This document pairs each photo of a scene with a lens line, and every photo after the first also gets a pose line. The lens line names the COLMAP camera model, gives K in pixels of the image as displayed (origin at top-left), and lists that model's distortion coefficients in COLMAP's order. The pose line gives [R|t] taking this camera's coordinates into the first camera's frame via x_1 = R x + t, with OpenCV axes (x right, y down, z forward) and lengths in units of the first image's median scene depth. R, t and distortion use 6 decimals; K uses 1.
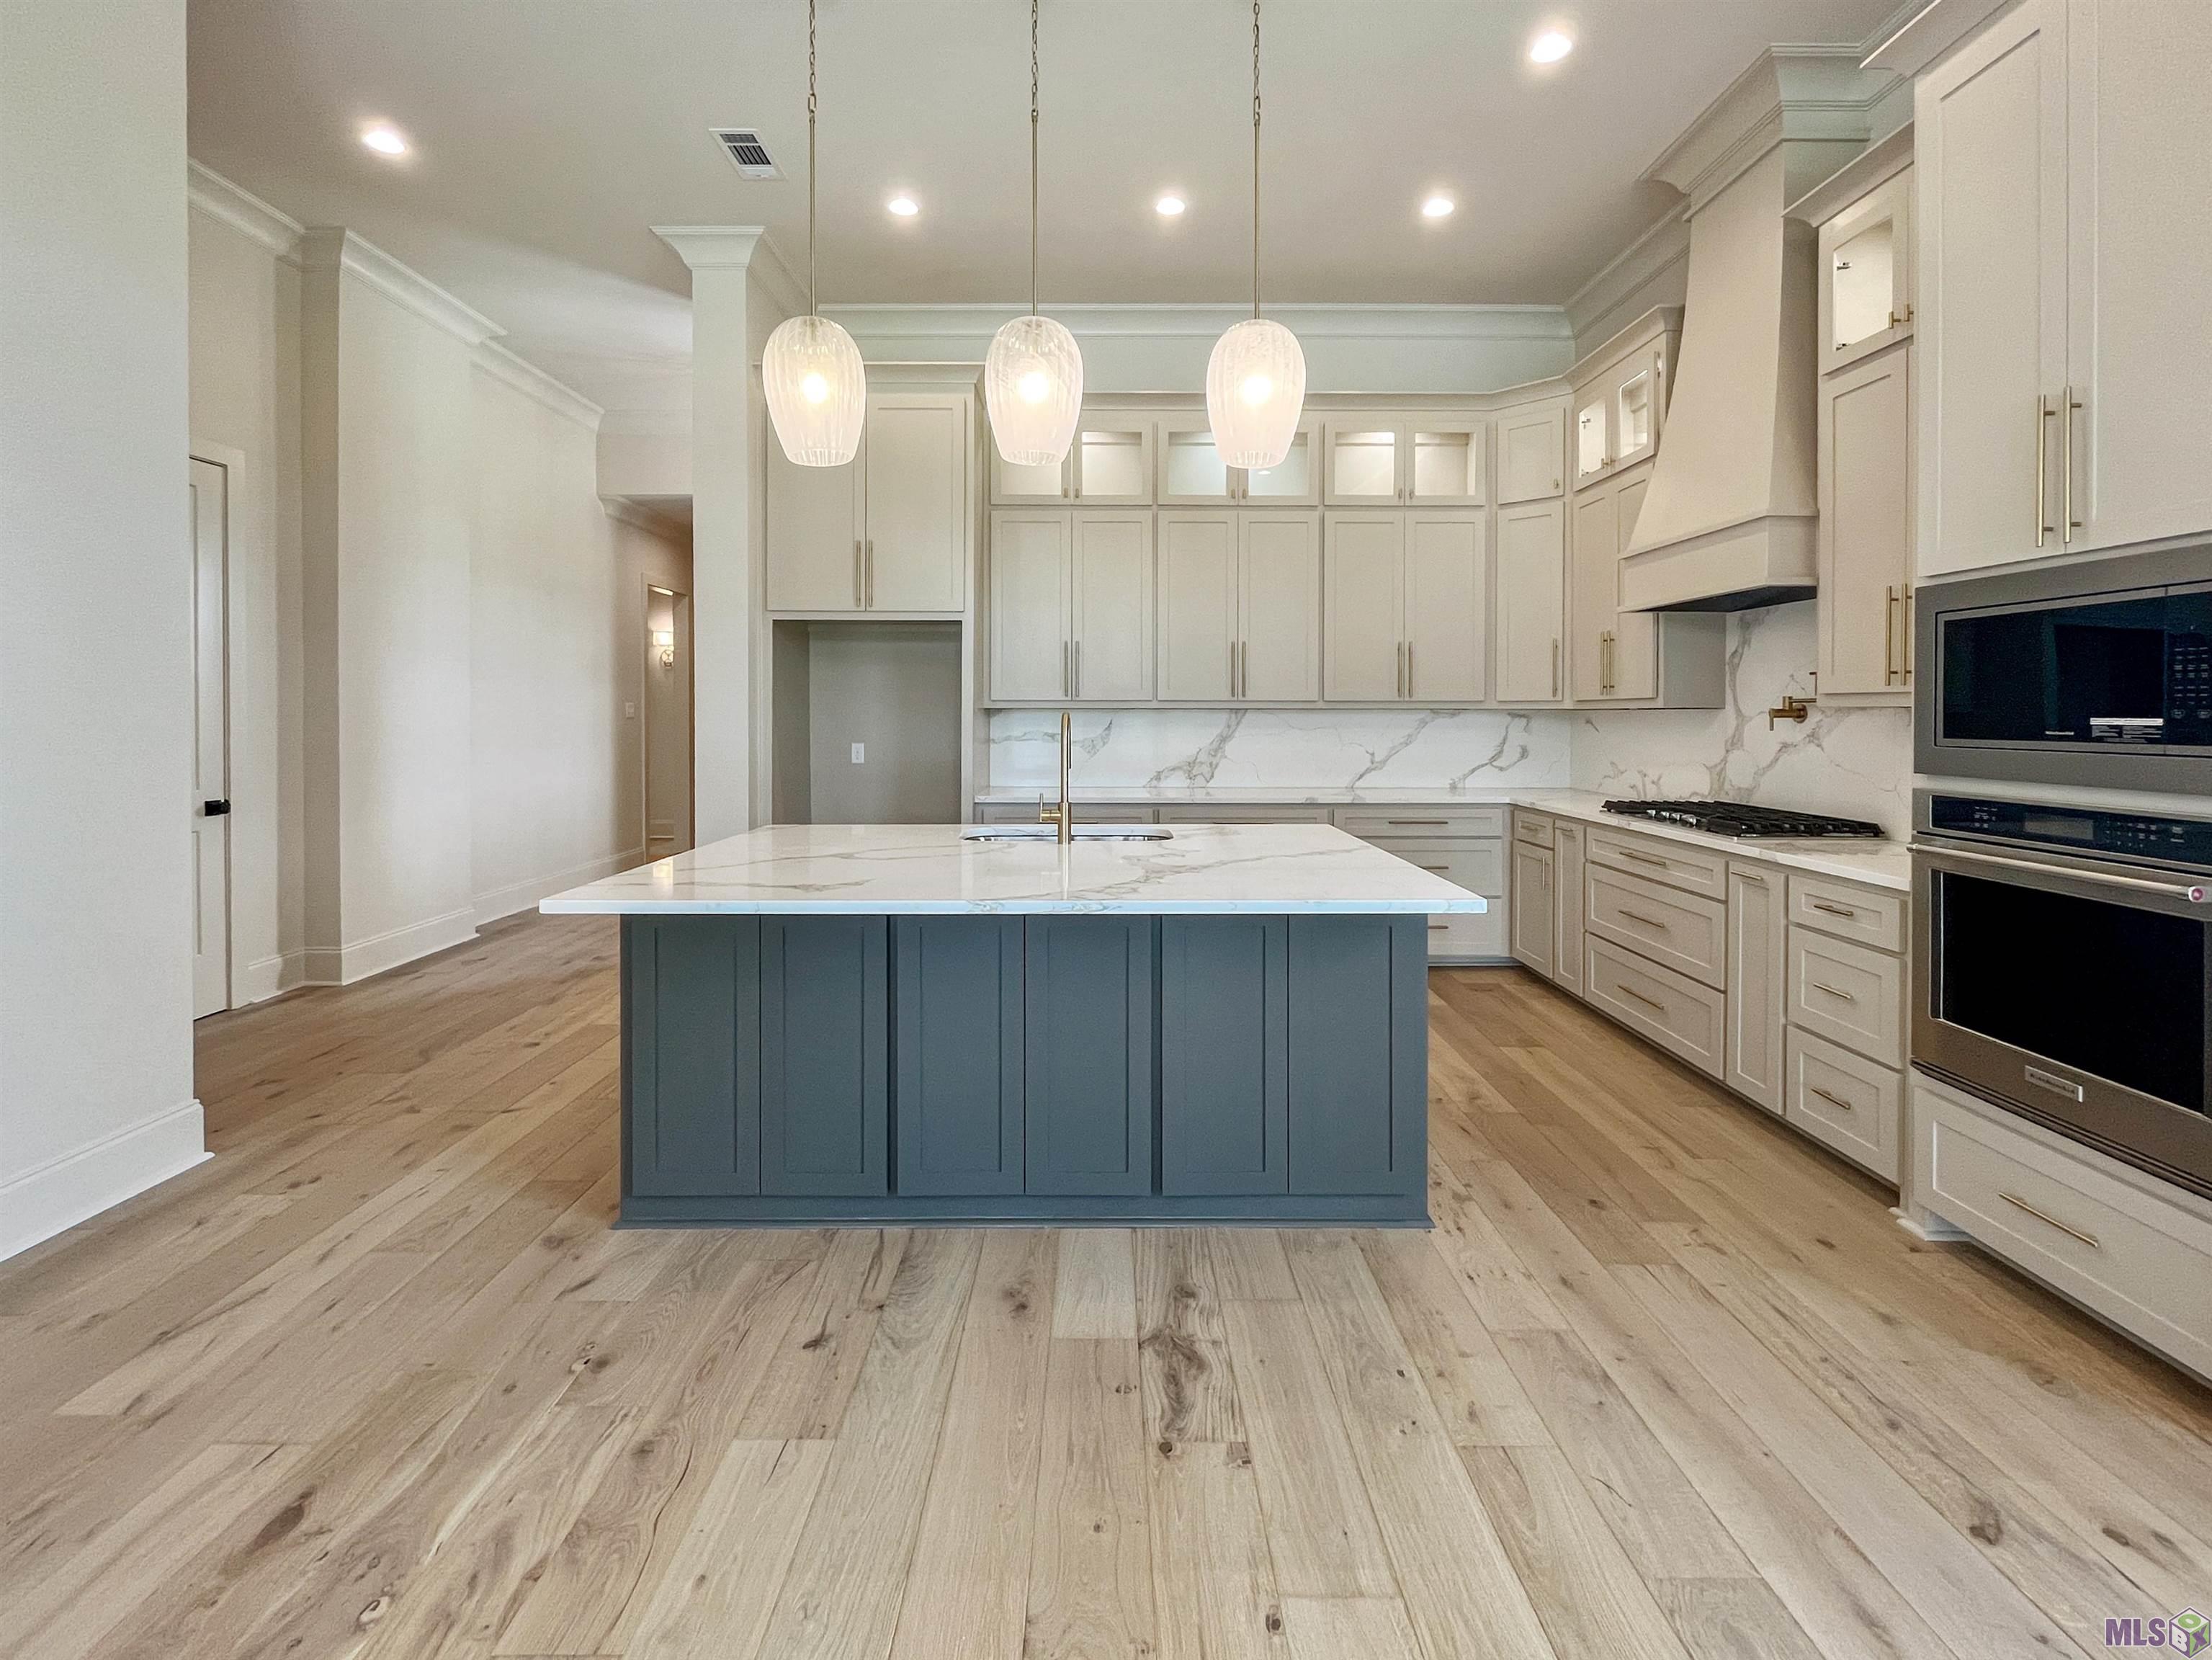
lens RADIAL K [[967.0, 0, 1105.1], [0, 967.0, 718.8], [0, 0, 1]] dist [-0.002383, -0.000222]
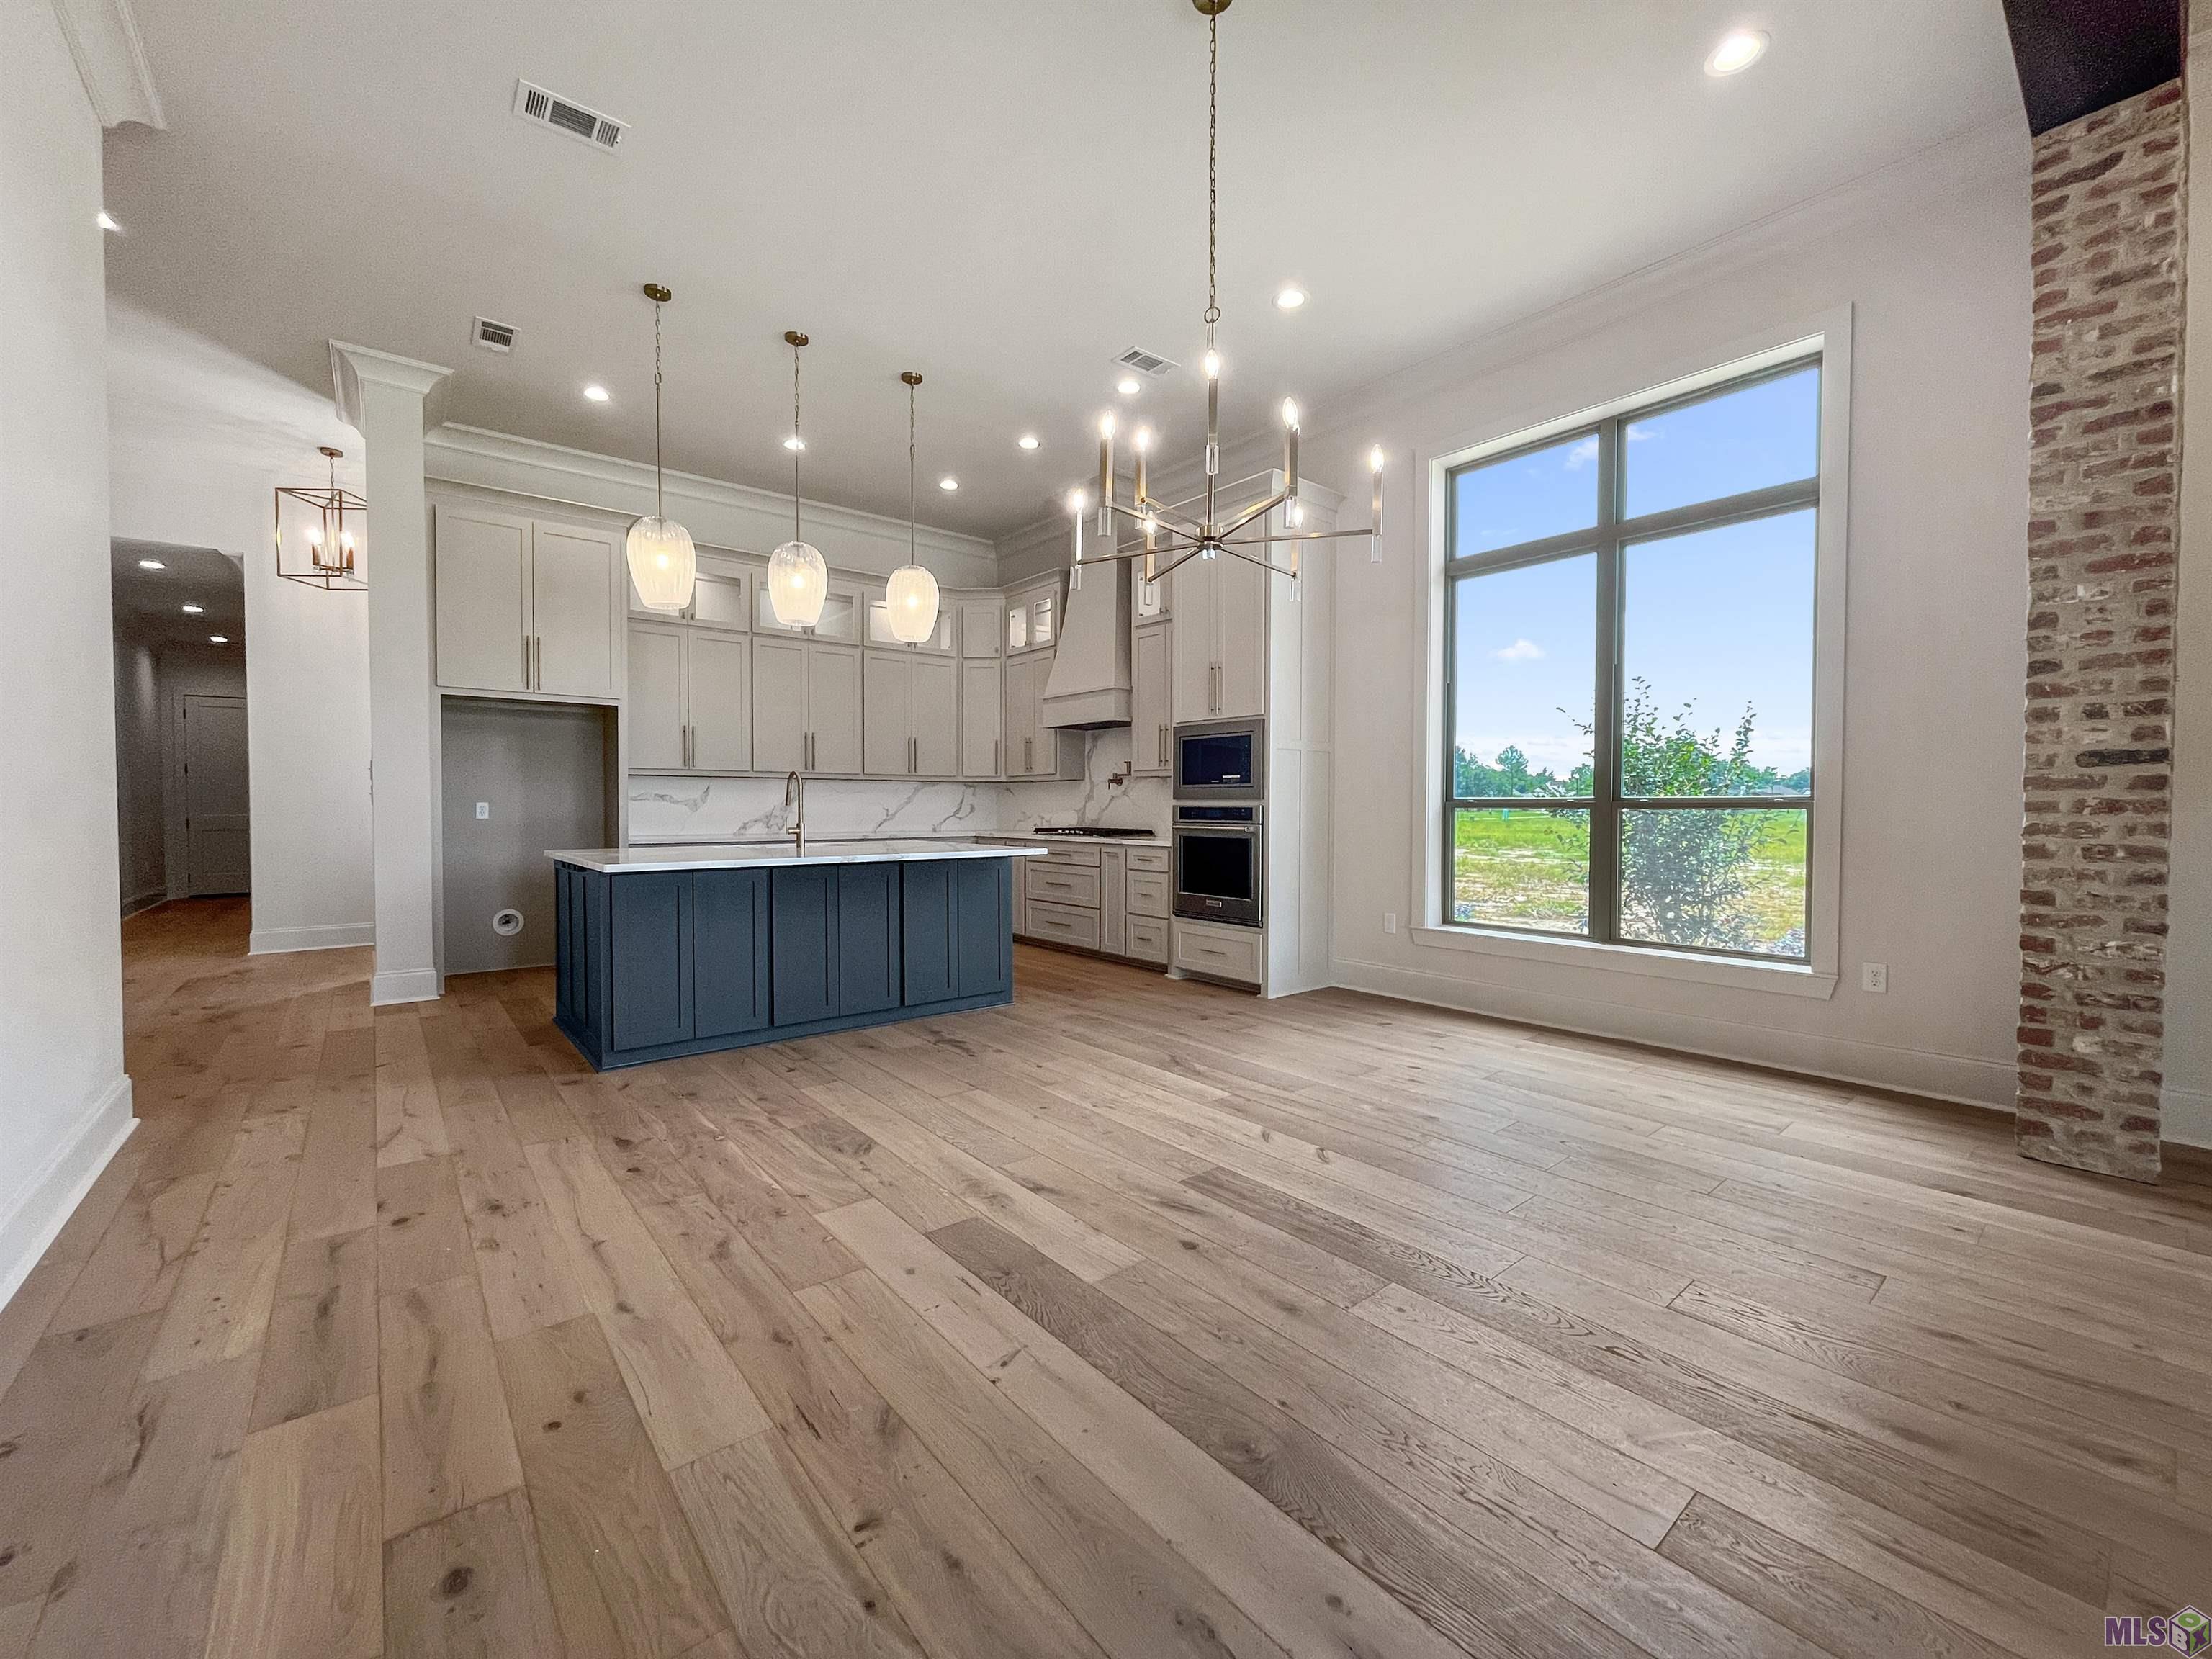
lens RADIAL K [[894.4, 0, 1106.0], [0, 894.4, 829.5], [0, 0, 1]] dist [-0.000940, -0.000092]
pose [[0.772052, -0.018017, 0.635303, -0.614322], [0.003755, 0.999710, 0.023788, 0.060172], [-0.635548, -0.015980, 0.771896, -0.547887]]
